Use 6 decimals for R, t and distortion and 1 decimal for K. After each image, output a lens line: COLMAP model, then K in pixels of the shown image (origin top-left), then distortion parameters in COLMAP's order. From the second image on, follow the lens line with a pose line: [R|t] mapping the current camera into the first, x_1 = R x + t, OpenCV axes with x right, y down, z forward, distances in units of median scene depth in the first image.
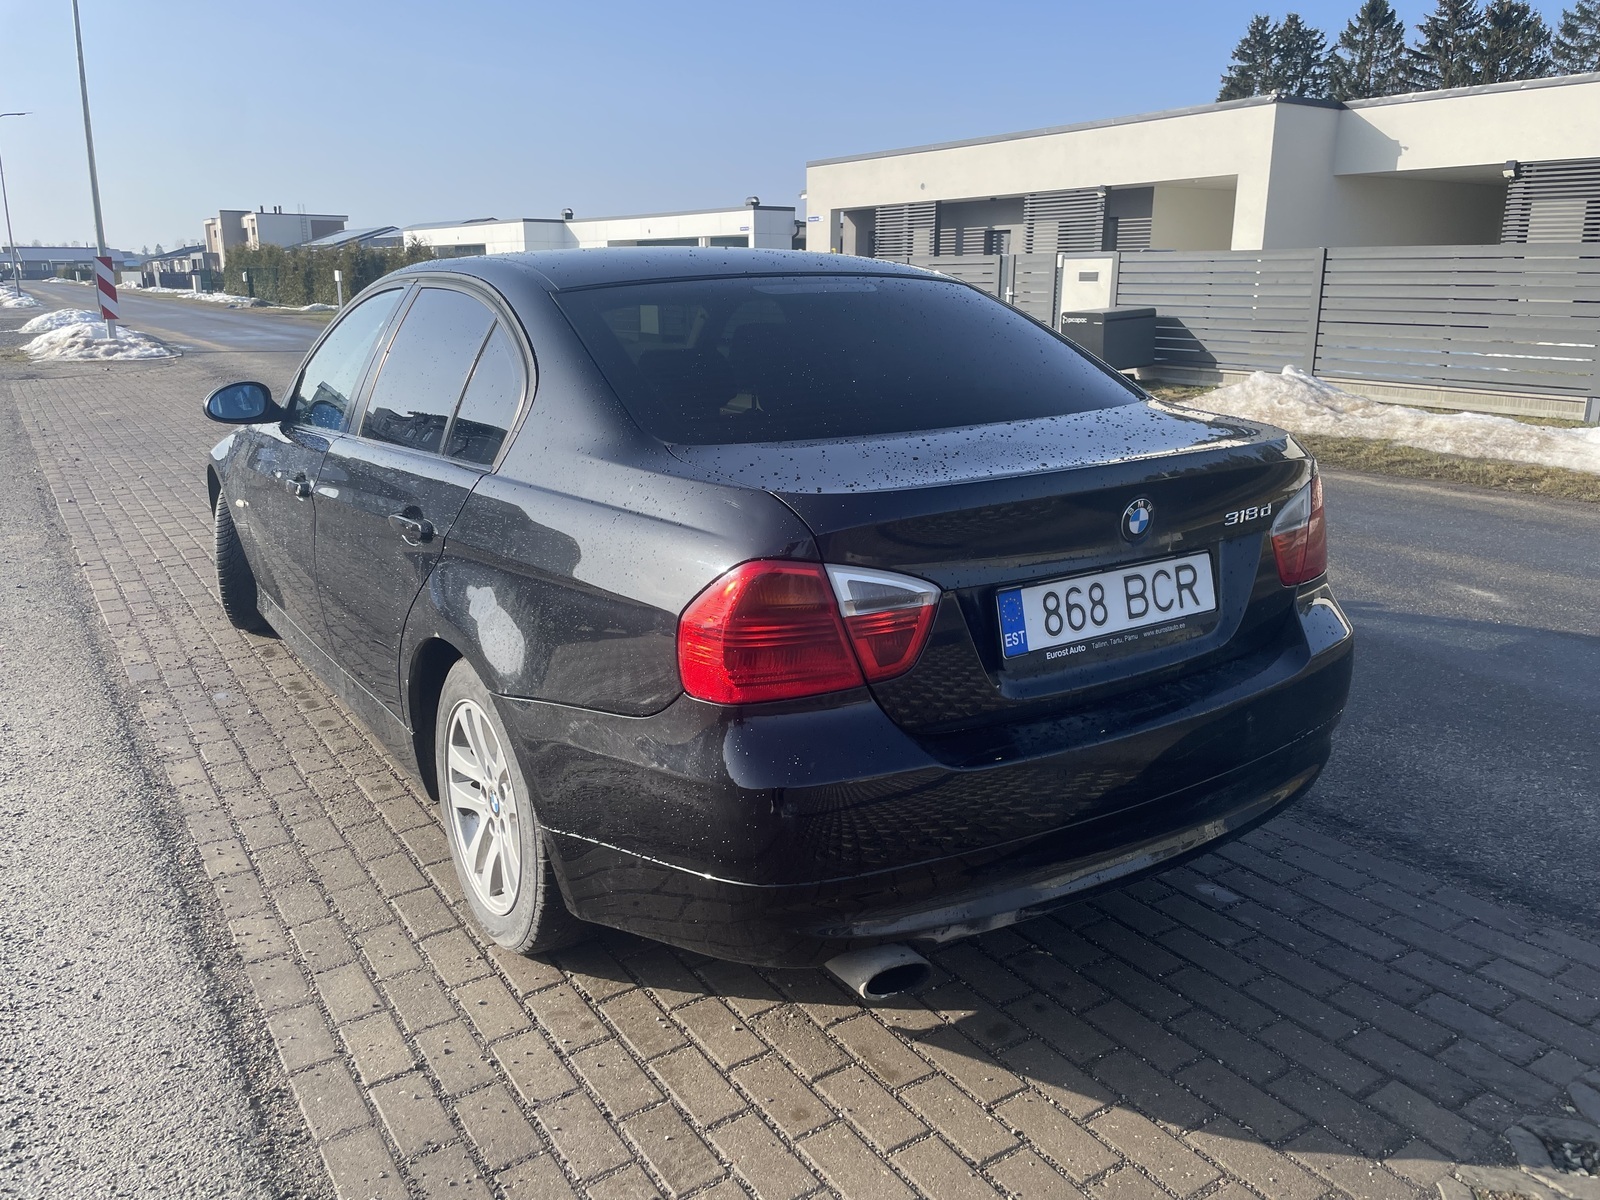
lens RADIAL K [[1226.6, 0, 799.1], [0, 1226.6, 600.8], [0, 0, 1]] dist [0.085417, -0.113923]
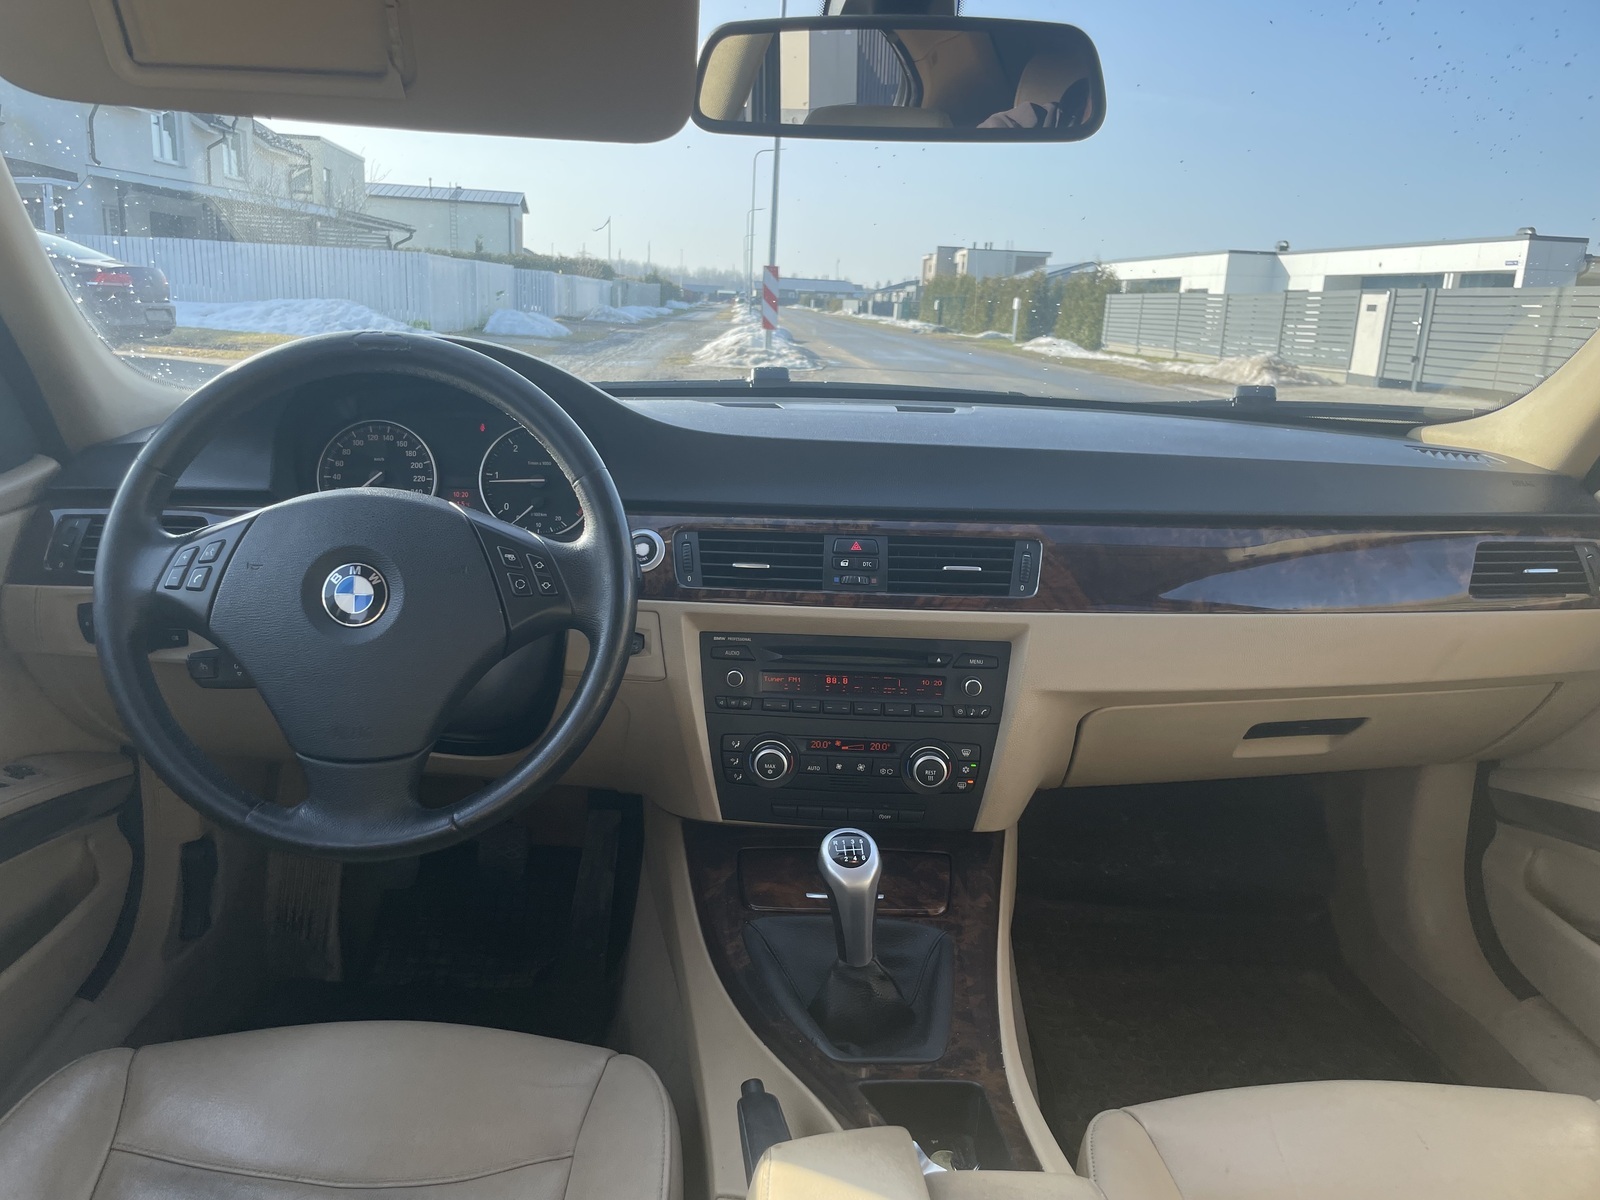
lens RADIAL K [[1223.7, 0, 780.7], [0, 1223.7, 594.9], [0, 0, 1]] dist [0.092812, -0.117155]
pose [[0.852363, 0.157511, -0.498666, -0.025008], [-0.175779, 0.984374, 0.010471, -0.029800], [0.492523, 0.078730, 0.866731, 0.175388]]
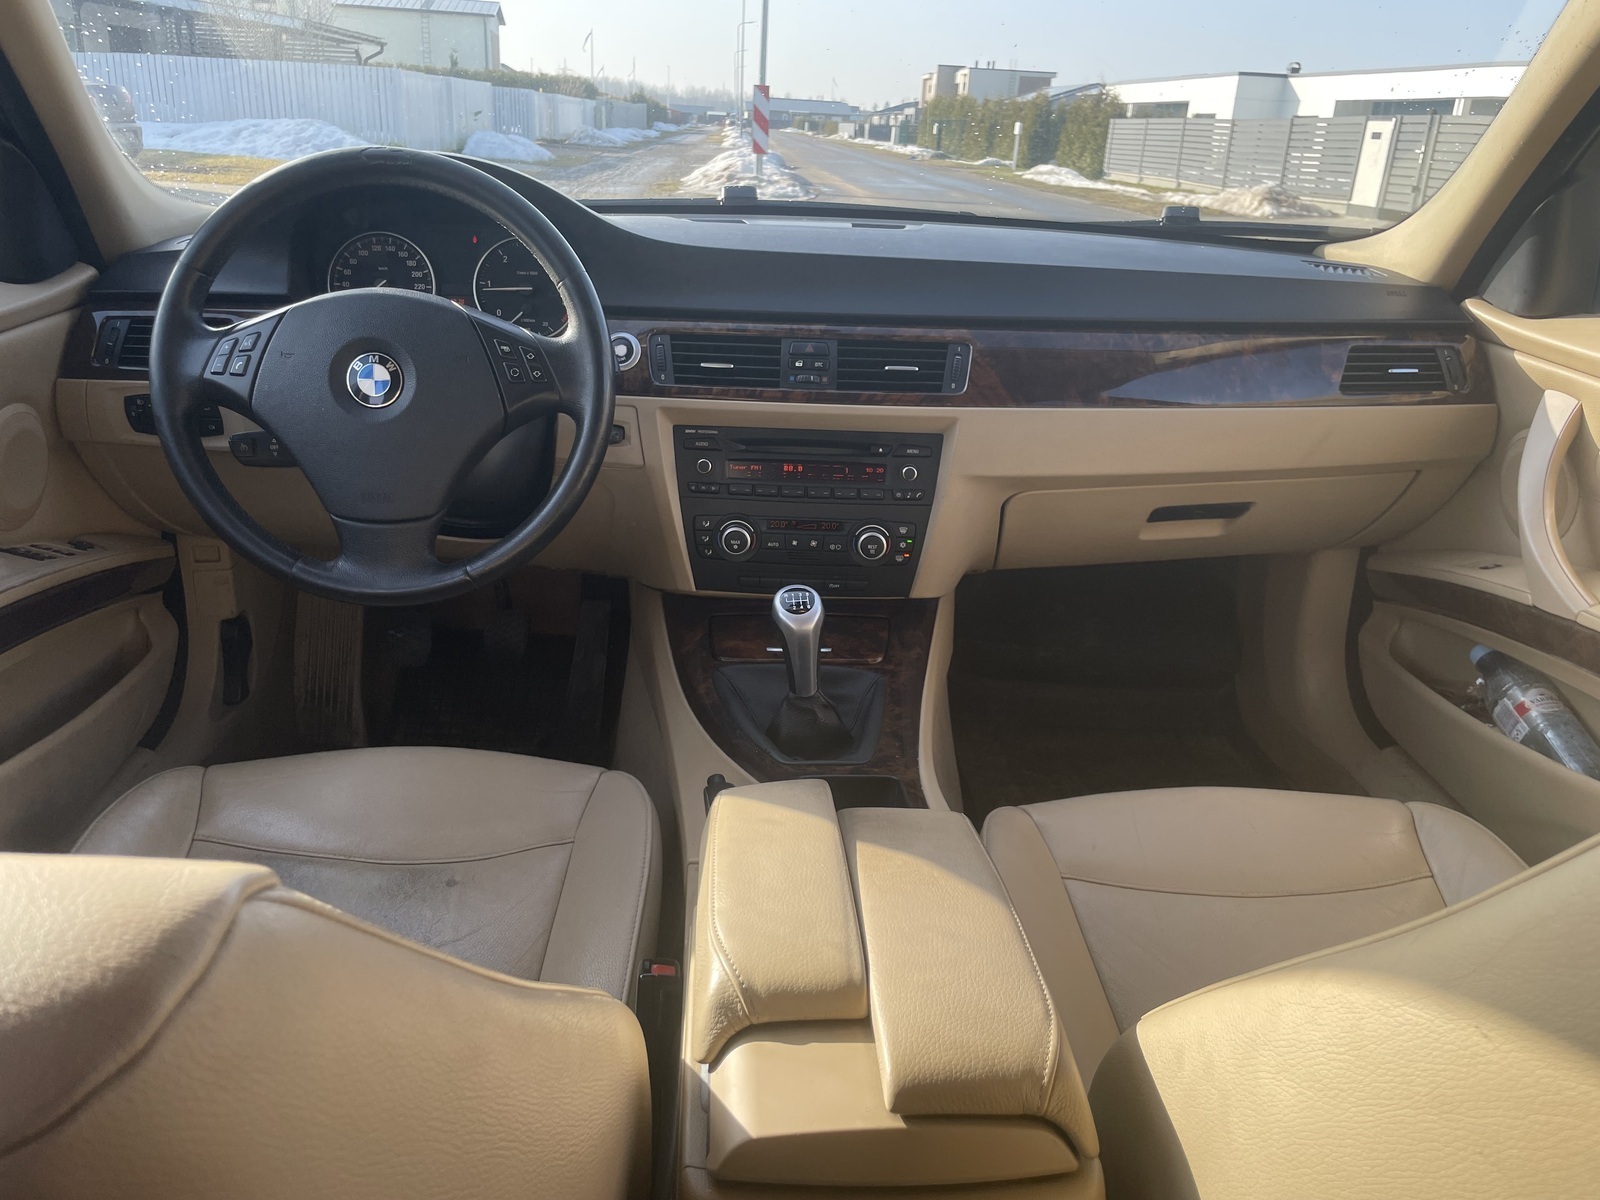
lens RADIAL K [[1226.6, 0, 799.1], [0, 1226.6, 600.8], [0, 0, 1]] dist [0.085417, -0.113923]
pose [[0.861894, 0.220460, -0.456657, -0.018372], [-0.176523, 0.974664, 0.137369, -0.027846], [0.475371, -0.037787, 0.878973, 0.168073]]
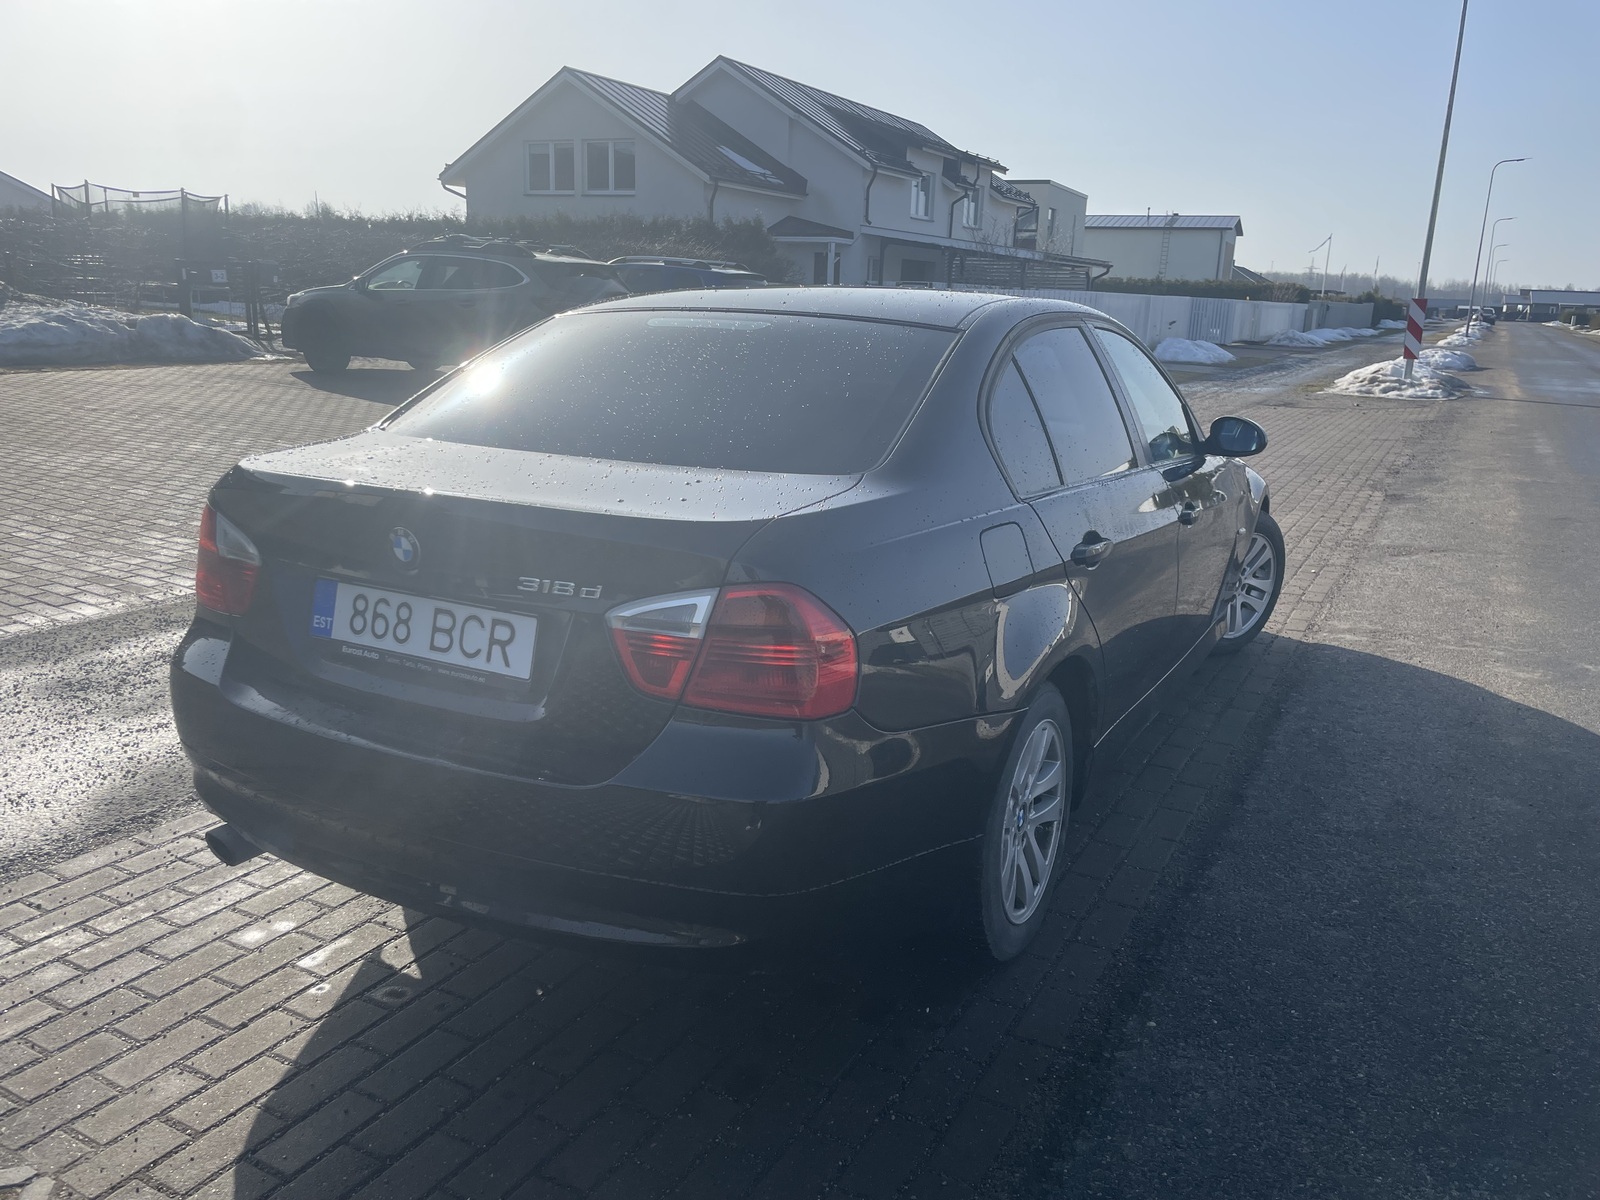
lens RADIAL K [[1226.6, 0, 799.1], [0, 1226.6, 600.8], [0, 0, 1]] dist [0.085417, -0.113923]
pose [[0.464465, 0.230288, -0.855125, 0.140708], [-0.258289, 0.958843, 0.117928, -0.024570], [0.847088, 0.166096, 0.504830, 0.082544]]
